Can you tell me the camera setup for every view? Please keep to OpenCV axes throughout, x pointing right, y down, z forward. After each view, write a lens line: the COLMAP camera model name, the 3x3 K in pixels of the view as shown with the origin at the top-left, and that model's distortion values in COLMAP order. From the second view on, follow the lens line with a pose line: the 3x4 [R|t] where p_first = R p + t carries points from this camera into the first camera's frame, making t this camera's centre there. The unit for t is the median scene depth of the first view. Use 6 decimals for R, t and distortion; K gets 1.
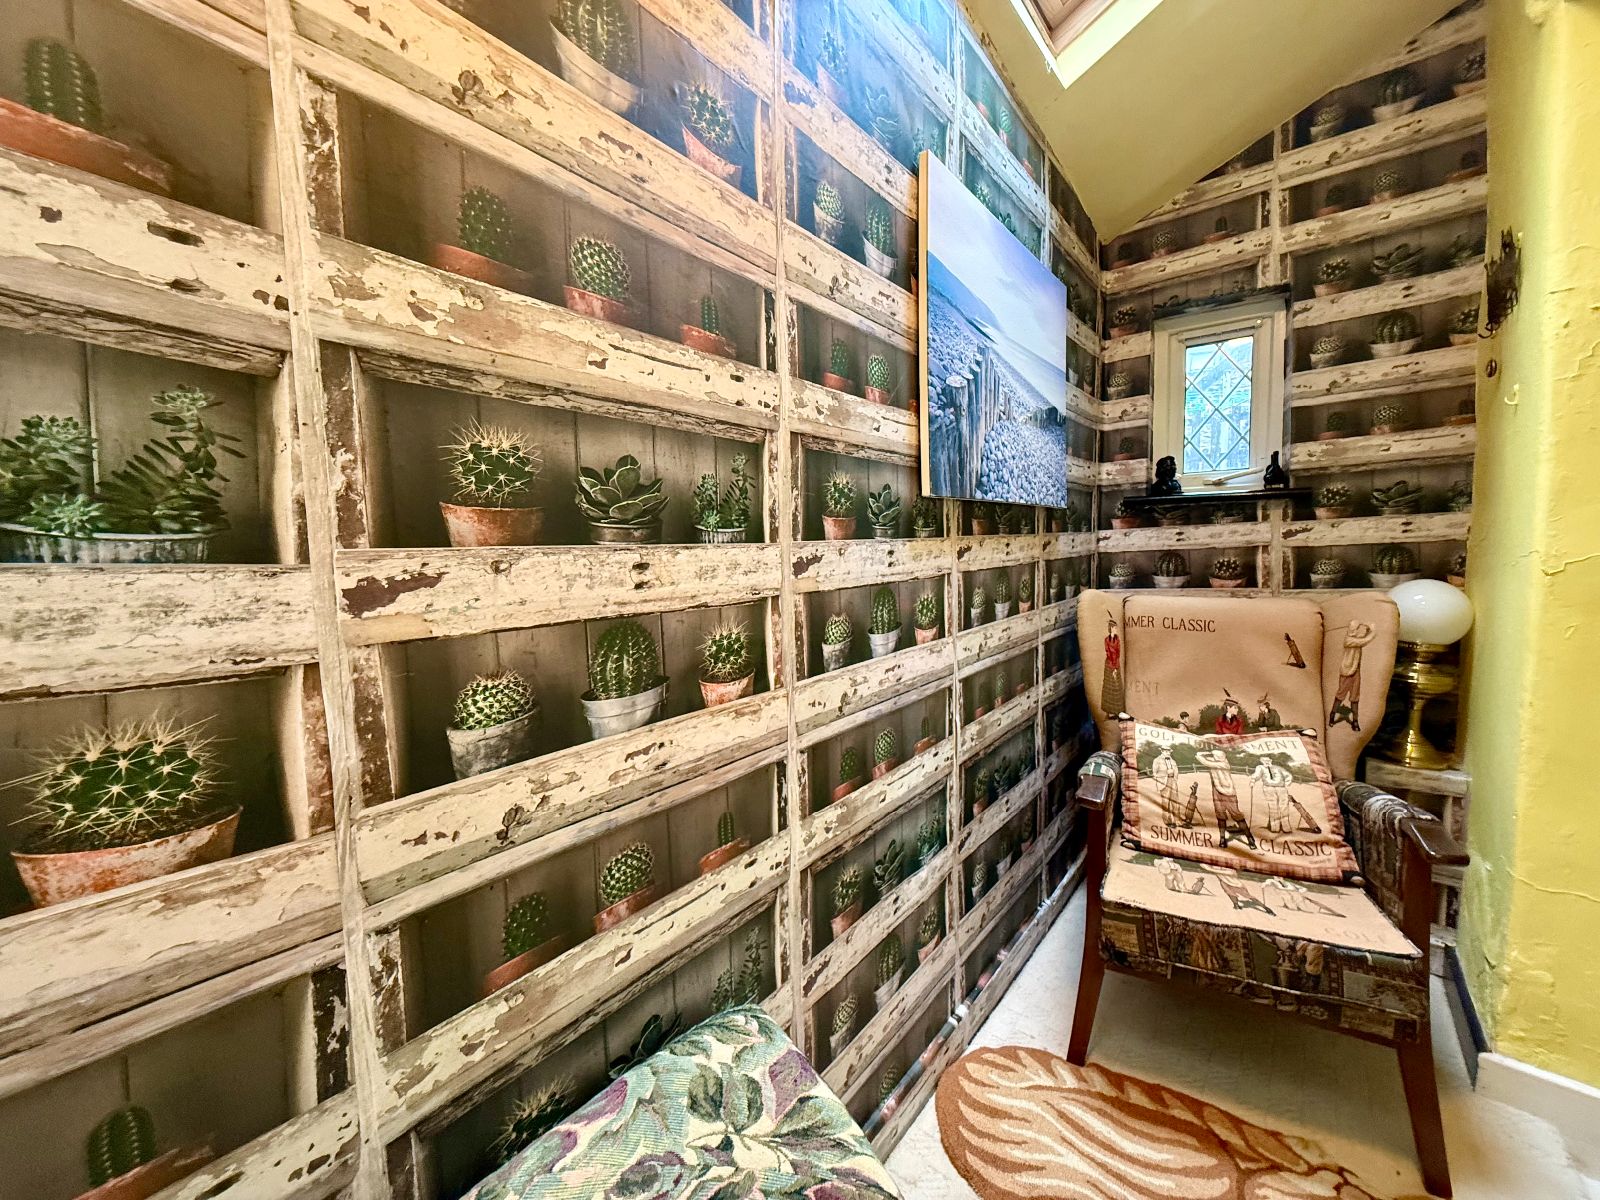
lens RADIAL K [[638.1, 0, 803.4], [0, 638.1, 597.8], [0, 0, 1]] dist [0.000570, -0.000140]
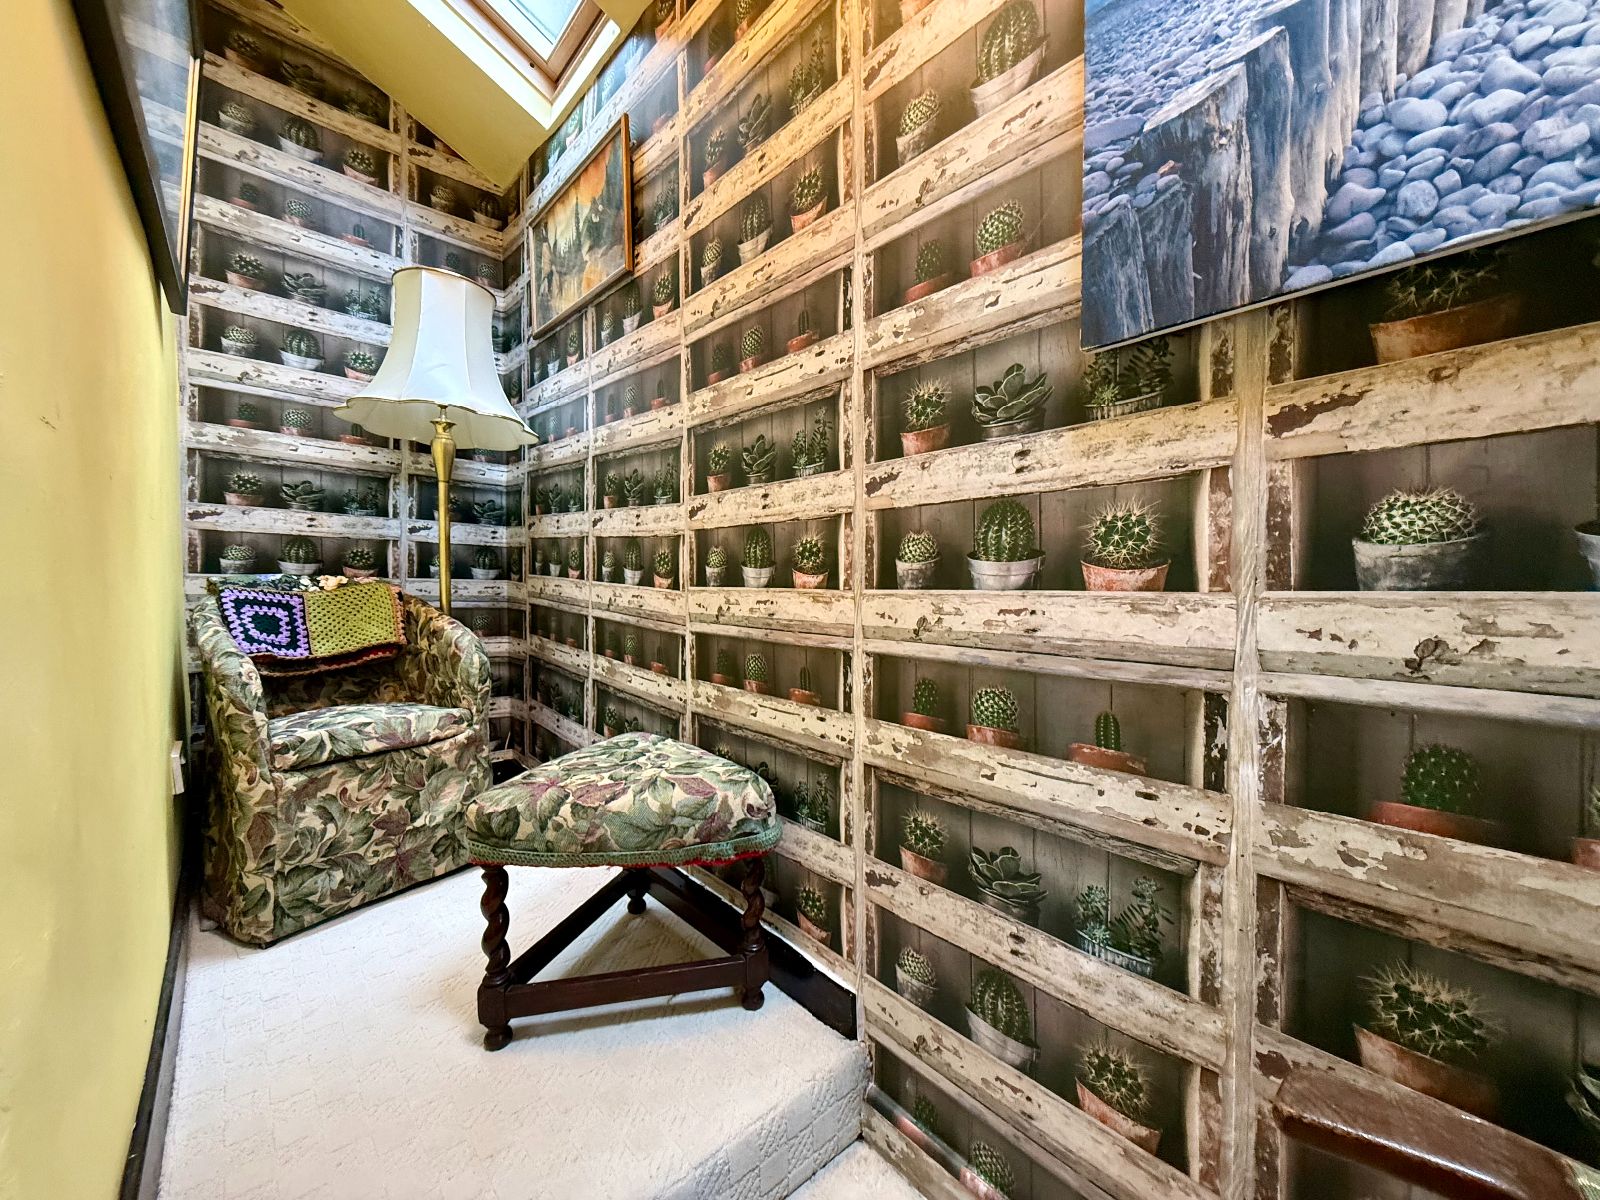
lens RADIAL K [[638.1, 0, 803.4], [0, 638.1, 597.8], [0, 0, 1]] dist [0.000570, -0.000140]
pose [[-0.177528, 0.051659, -0.982759, 1.212603], [-0.077887, 0.994751, 0.066359, 0.087018], [0.981029, 0.088325, -0.172573, 1.180045]]
